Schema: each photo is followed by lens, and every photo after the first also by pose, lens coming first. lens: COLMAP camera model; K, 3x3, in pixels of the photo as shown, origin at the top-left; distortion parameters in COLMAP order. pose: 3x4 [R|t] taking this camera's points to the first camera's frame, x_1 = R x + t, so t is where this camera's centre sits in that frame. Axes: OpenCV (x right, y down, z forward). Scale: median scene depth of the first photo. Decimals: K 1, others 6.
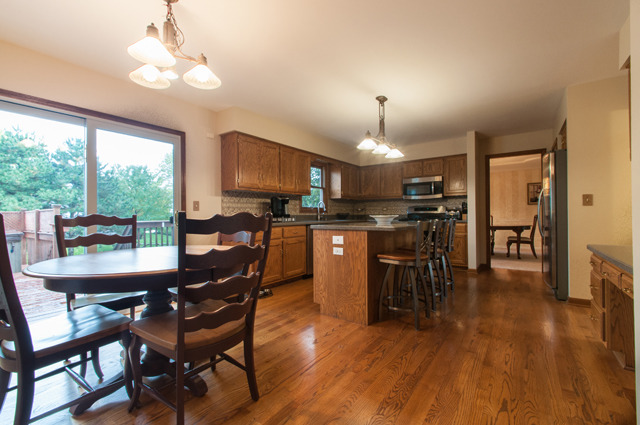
lens RADIAL K [[293.6, 0, 316.7], [0, 293.6, 213.6], [0, 0, 1]] dist [-0.002563, -0.001503]
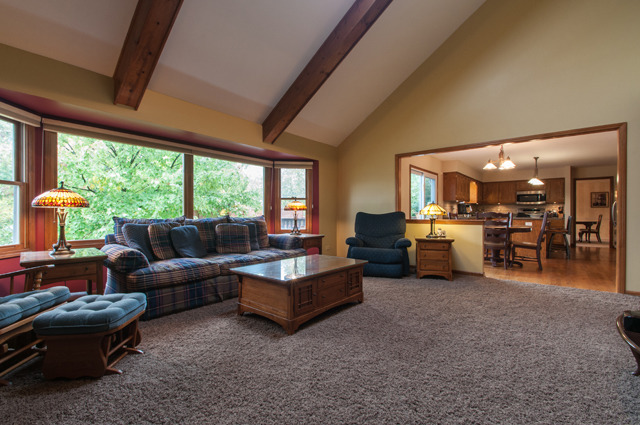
lens RADIAL K [[293.6, 0, 316.7], [0, 293.6, 213.6], [0, 0, 1]] dist [-0.002563, -0.001503]
pose [[0.997763, 0.010130, -0.066071, -0.617905], [-0.009674, 0.999927, 0.007222, 0.002027], [0.066140, -0.006566, 0.997789, -0.605443]]
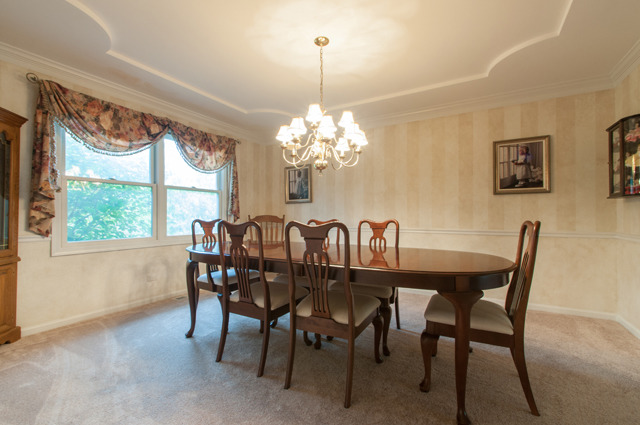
lens RADIAL K [[293.6, 0, 316.7], [0, 293.6, 213.6], [0, 0, 1]] dist [-0.002563, -0.001503]
pose [[0.994781, 0.000620, 0.102030, 0.537960], [-0.002517, 0.999826, 0.018462, -0.013992], [-0.102001, -0.018622, 0.994610, 0.767505]]
